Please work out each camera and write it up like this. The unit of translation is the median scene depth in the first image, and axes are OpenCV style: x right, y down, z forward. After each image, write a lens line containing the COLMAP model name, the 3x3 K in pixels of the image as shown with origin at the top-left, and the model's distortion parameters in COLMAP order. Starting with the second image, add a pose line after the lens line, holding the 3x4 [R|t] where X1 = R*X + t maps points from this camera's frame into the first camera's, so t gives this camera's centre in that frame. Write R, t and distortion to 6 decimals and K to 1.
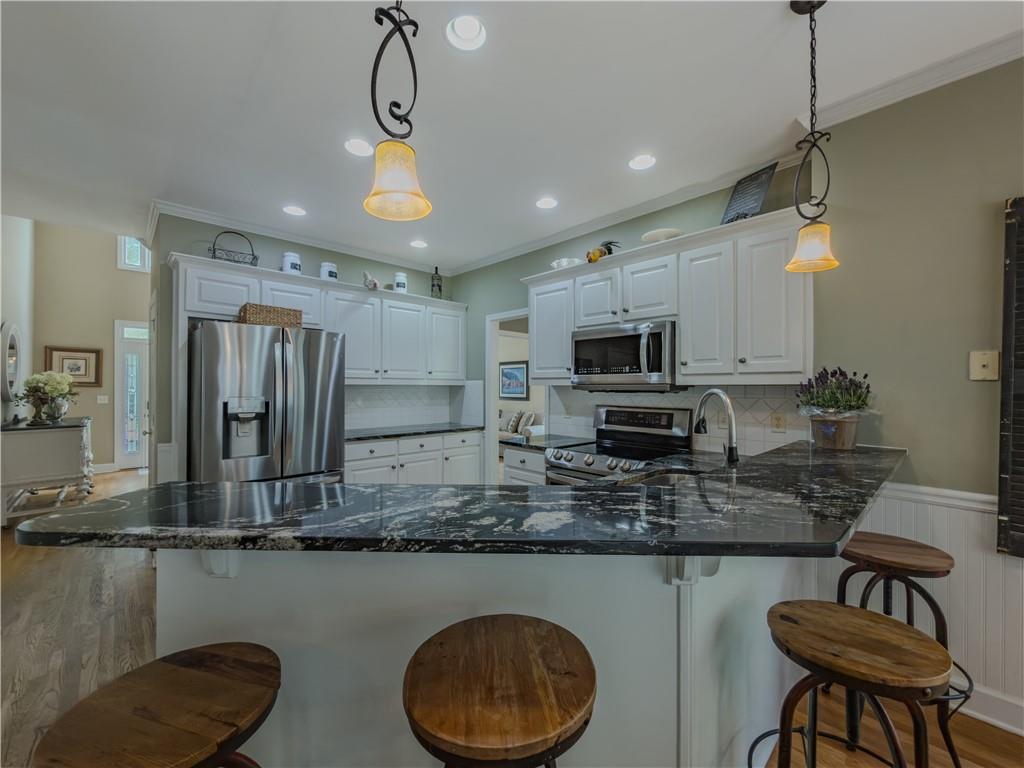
lens RADIAL K [[411.6, 0, 515.6], [0, 411.6, 386.8], [0, 0, 1]] dist [0.000884, -0.000394]
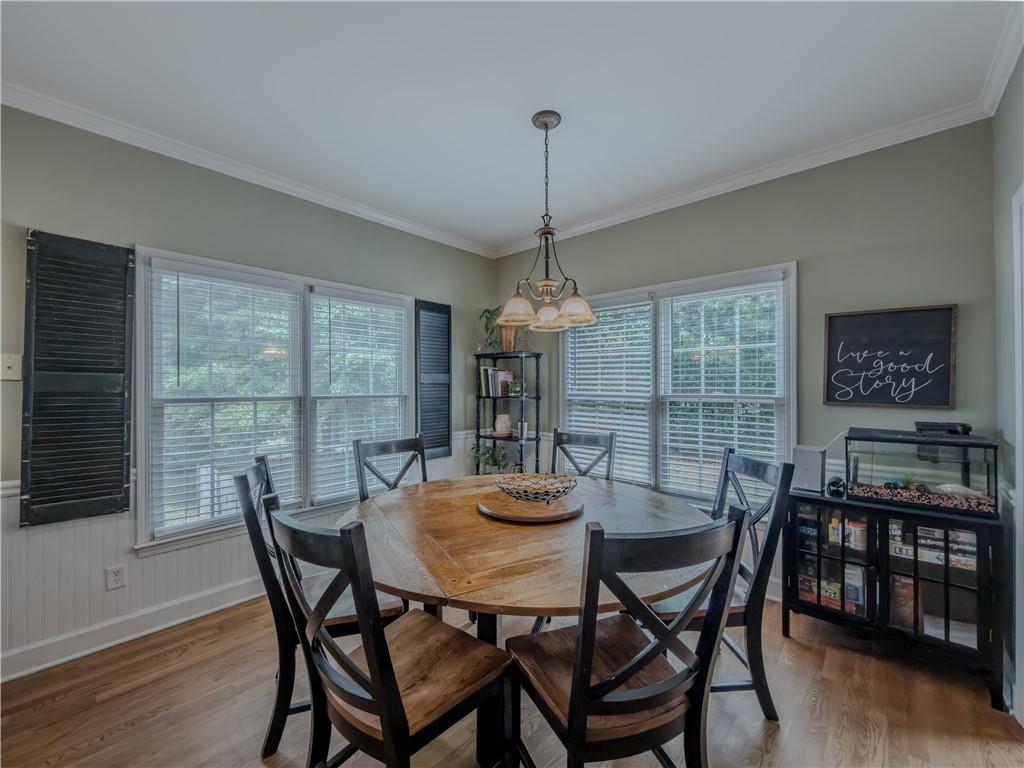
lens RADIAL K [[411.6, 0, 516.0], [0, 411.6, 384.6], [0, 0, 1]] dist [0.000884, -0.000394]
pose [[-0.059033, 0.001340, 0.998255, -0.041068], [0.002120, 0.999997, -0.001217, 0.000237], [-0.998254, 0.002045, -0.059035, -0.177457]]
